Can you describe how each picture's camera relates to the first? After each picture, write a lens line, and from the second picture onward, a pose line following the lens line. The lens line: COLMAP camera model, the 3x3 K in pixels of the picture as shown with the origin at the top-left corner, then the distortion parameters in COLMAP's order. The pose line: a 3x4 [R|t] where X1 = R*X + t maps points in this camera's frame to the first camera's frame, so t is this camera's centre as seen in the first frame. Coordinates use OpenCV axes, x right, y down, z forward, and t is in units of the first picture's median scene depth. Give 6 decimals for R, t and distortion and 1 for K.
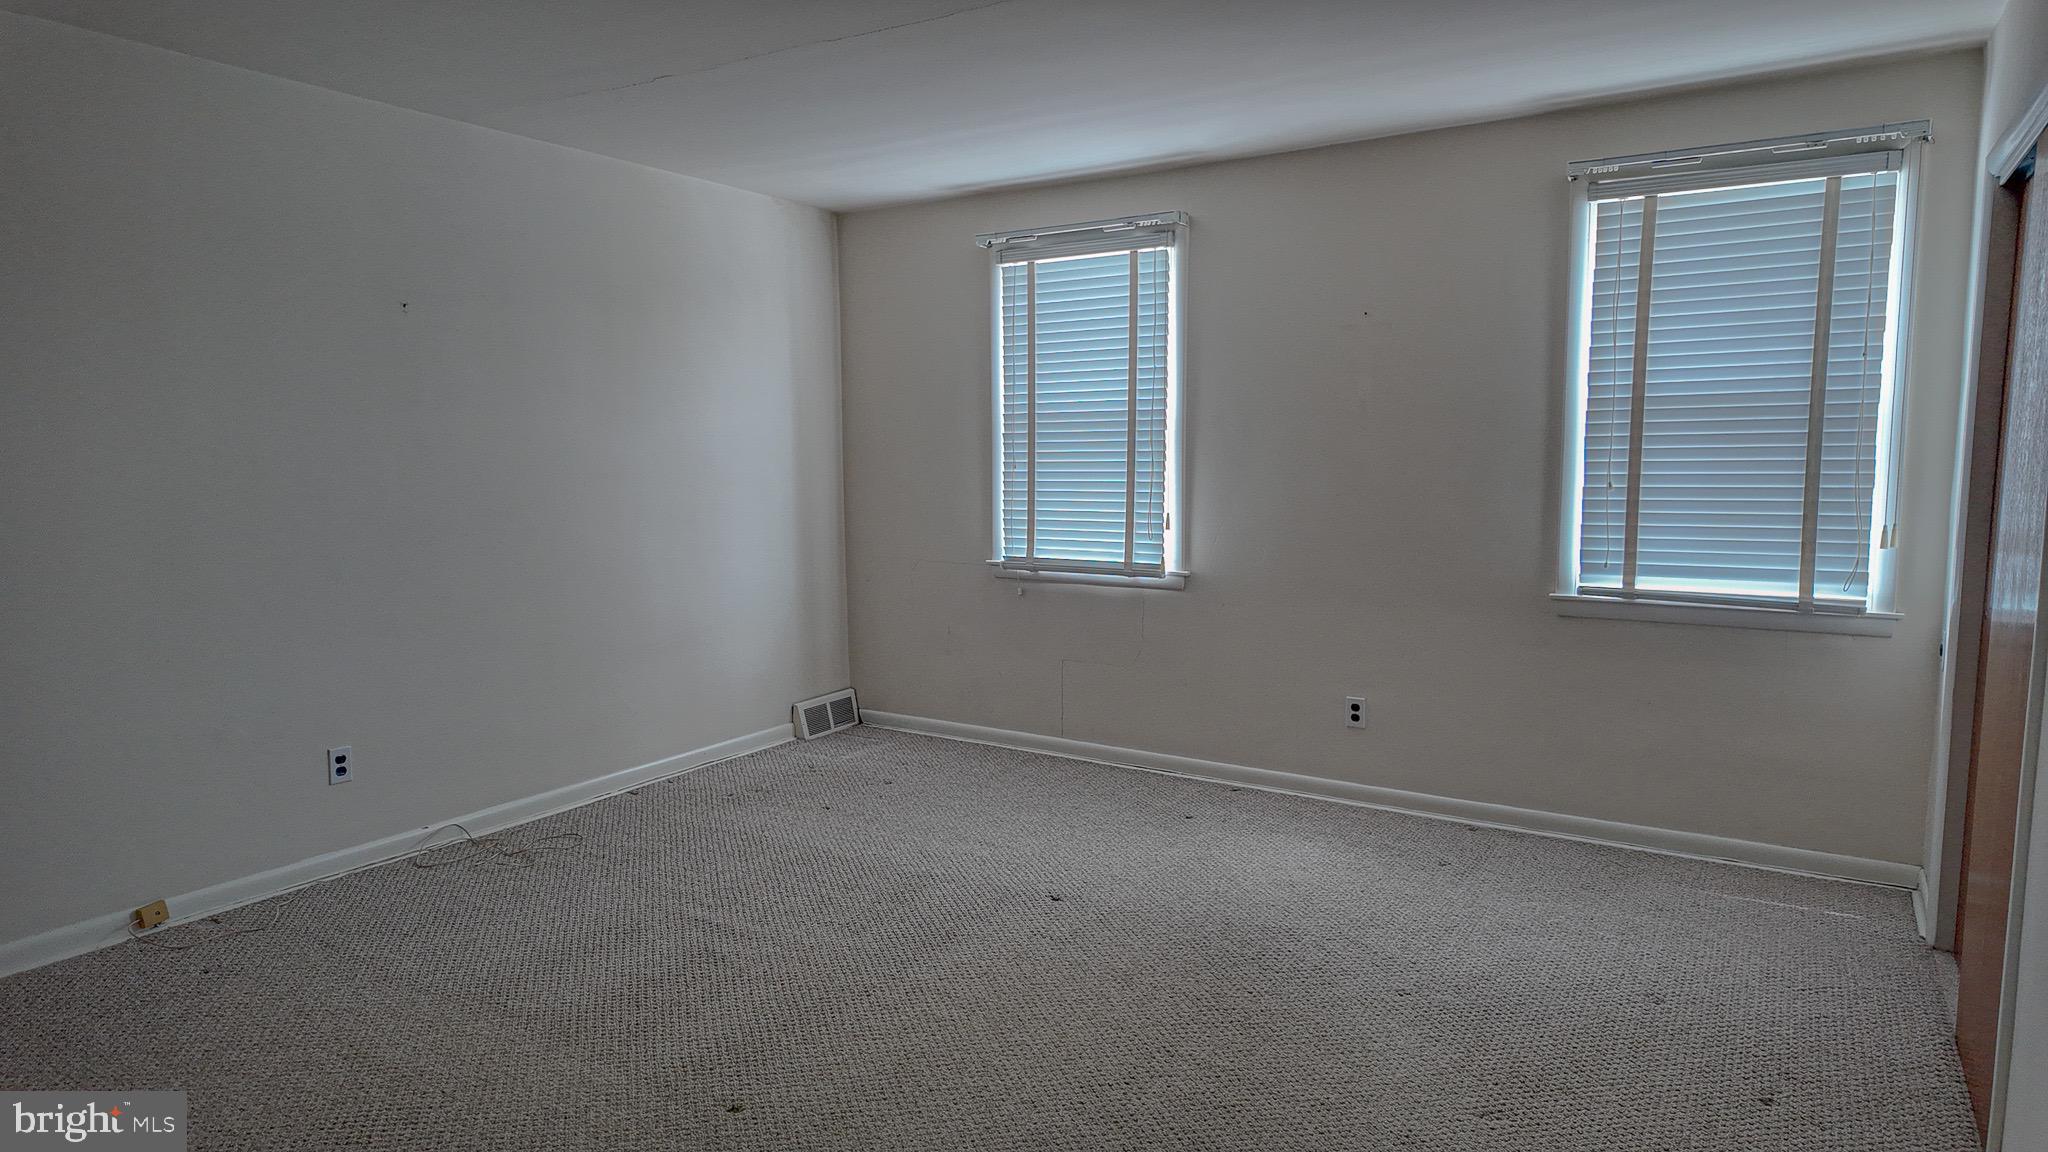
lens RADIAL K [[1192.8, 0, 1022.5], [0, 1192.8, 575.5], [0, 0, 1]] dist [0.043731, -0.043668]
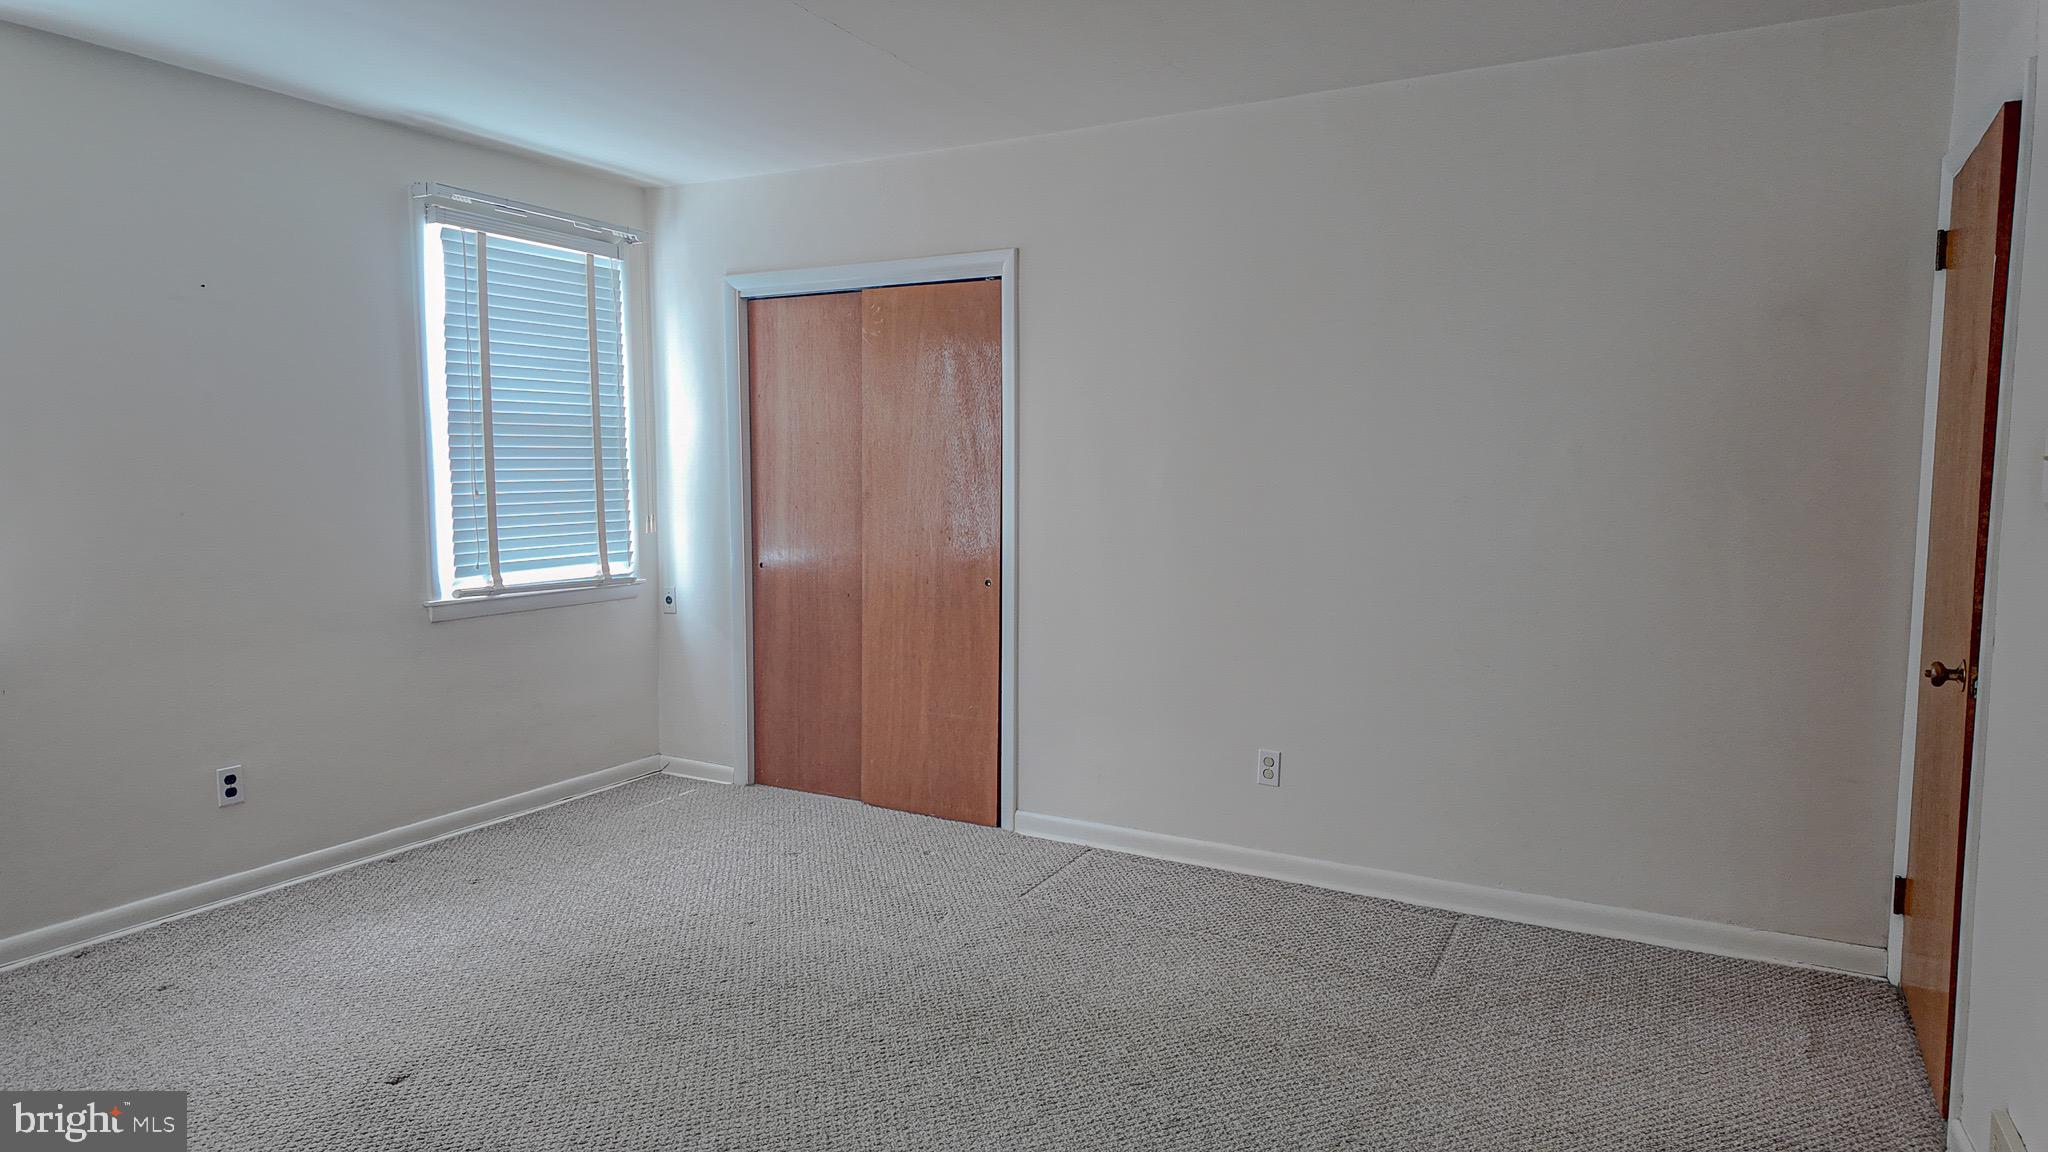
lens RADIAL K [[1192.8, 0, 1022.5], [0, 1192.8, 573.1], [0, 0, 1]] dist [0.043731, -0.043668]
pose [[-0.063183, -0.084376, 0.994429, -0.636416], [0.104129, 0.990424, 0.090652, -0.051235], [-0.992555, 0.109276, -0.053792, 0.590487]]
